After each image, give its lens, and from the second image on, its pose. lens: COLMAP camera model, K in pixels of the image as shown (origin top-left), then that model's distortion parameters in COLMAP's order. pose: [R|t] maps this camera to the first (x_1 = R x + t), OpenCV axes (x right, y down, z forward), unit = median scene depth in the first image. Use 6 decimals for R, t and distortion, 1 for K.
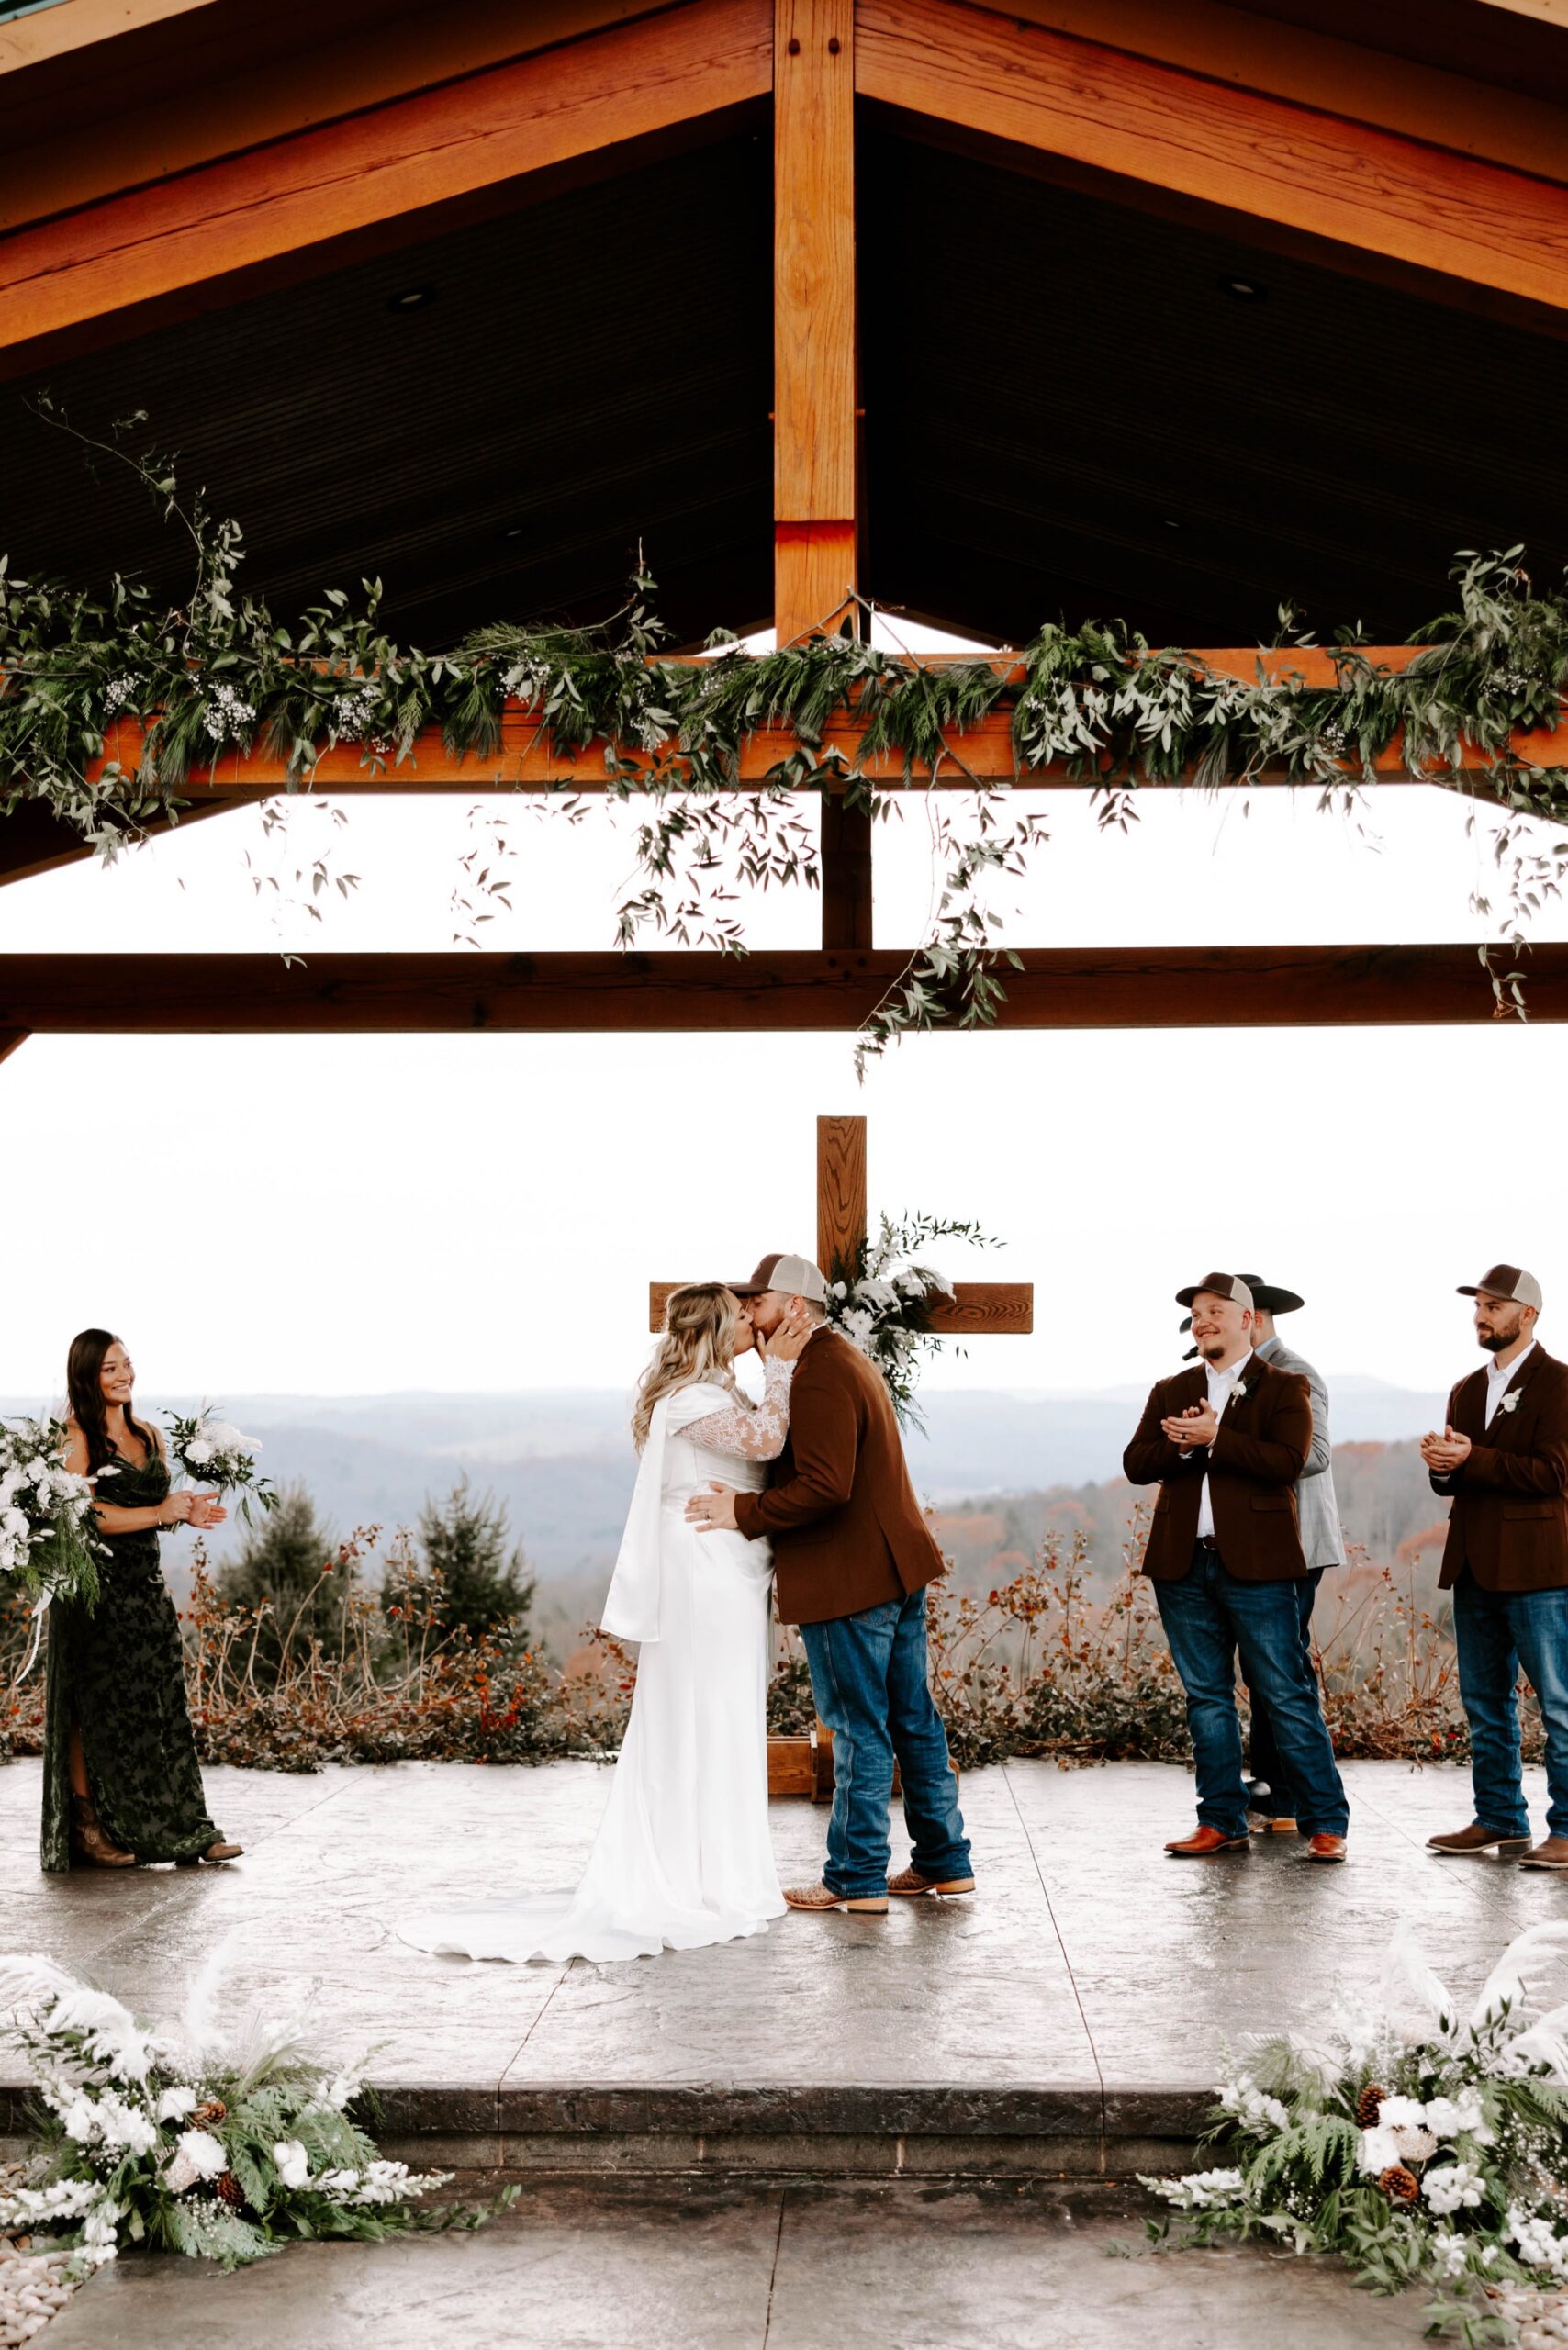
lens RADIAL K [[3544.2, 0, 806.6], [0, 3544.2, 1283.9], [0, 0, 1]] dist [0.004637, 0.026524]
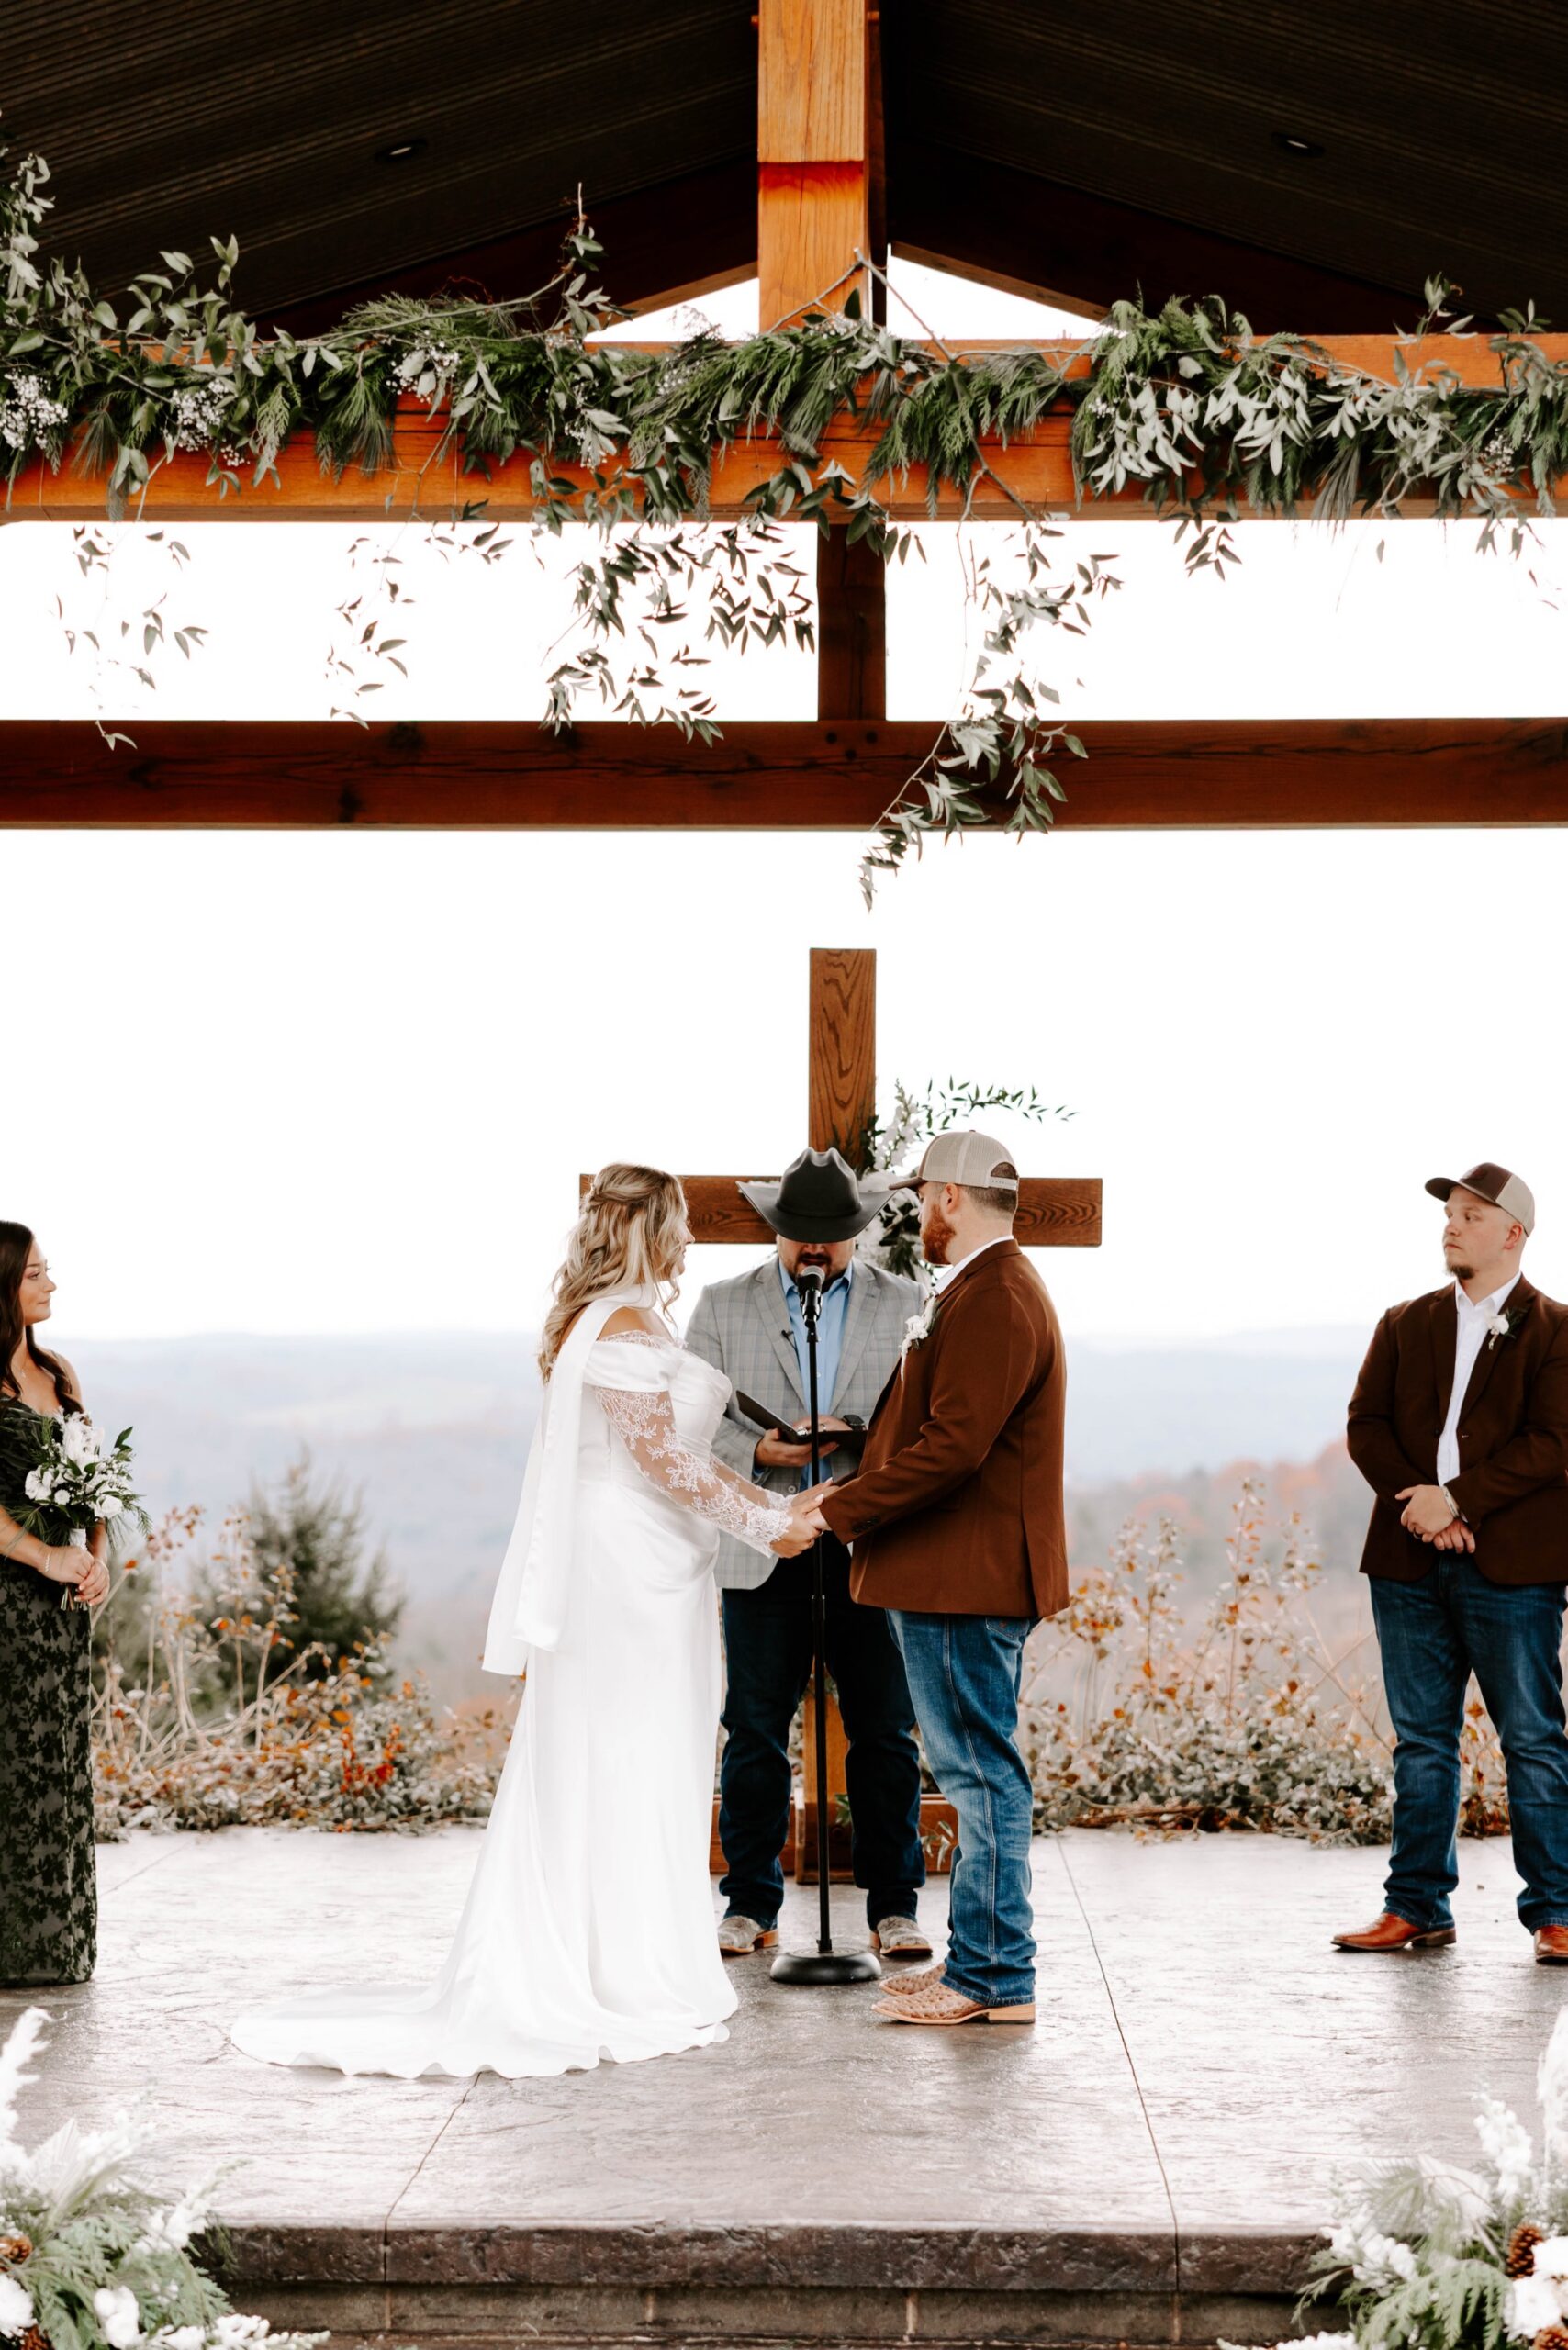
lens RADIAL K [[5272.7, 0, 784.0], [0, 5272.7, 1175.0], [0, 0, 1]] dist [0.013141, 0.048430]
pose [[0.999982, 0.005944, -0.001137, -0.000995], [-0.005946, 0.999981, -0.001328, 0.001408], [0.001129, 0.001335, 0.999998, -0.120756]]
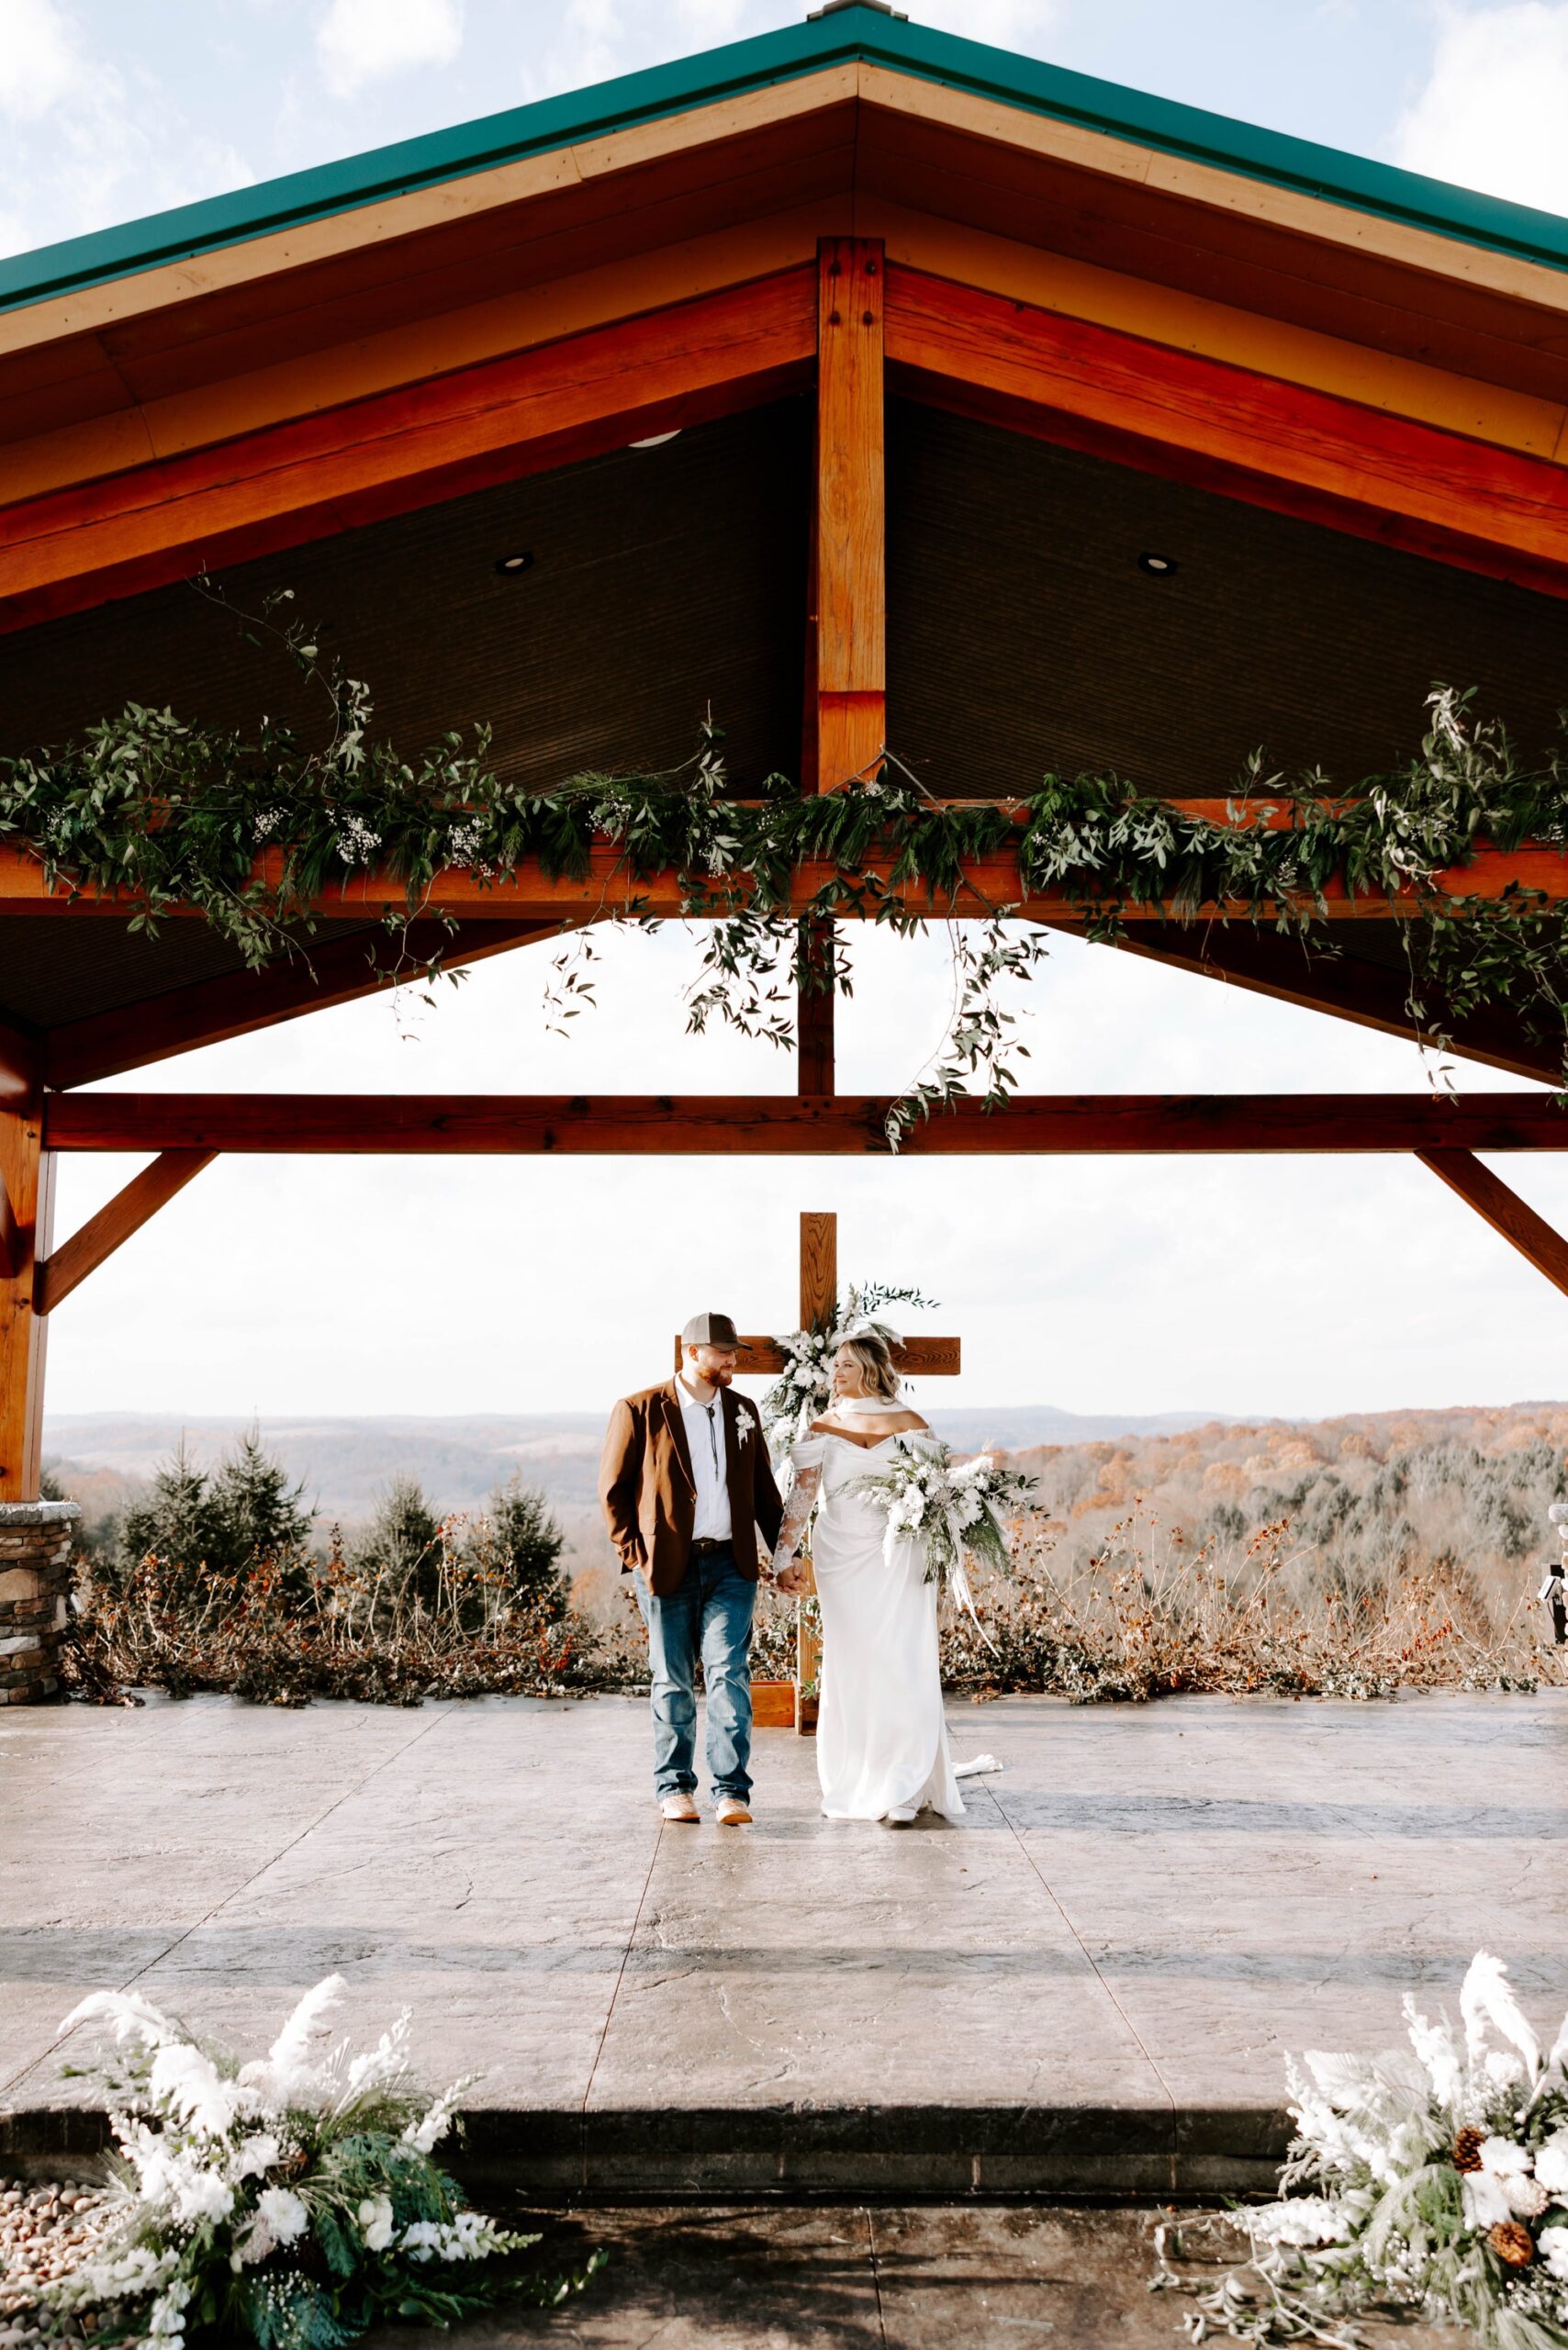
lens RADIAL K [[1867.0, 0, 764.8], [0, 1867.0, 1172.7], [0, 0, 1]] dist [0.002688, 0.001158]
pose [[0.999197, 0.007422, 0.039381, -0.051529], [-0.003532, 0.995184, -0.097958, 0.009877], [-0.039918, 0.097740, 0.994411, 0.387705]]
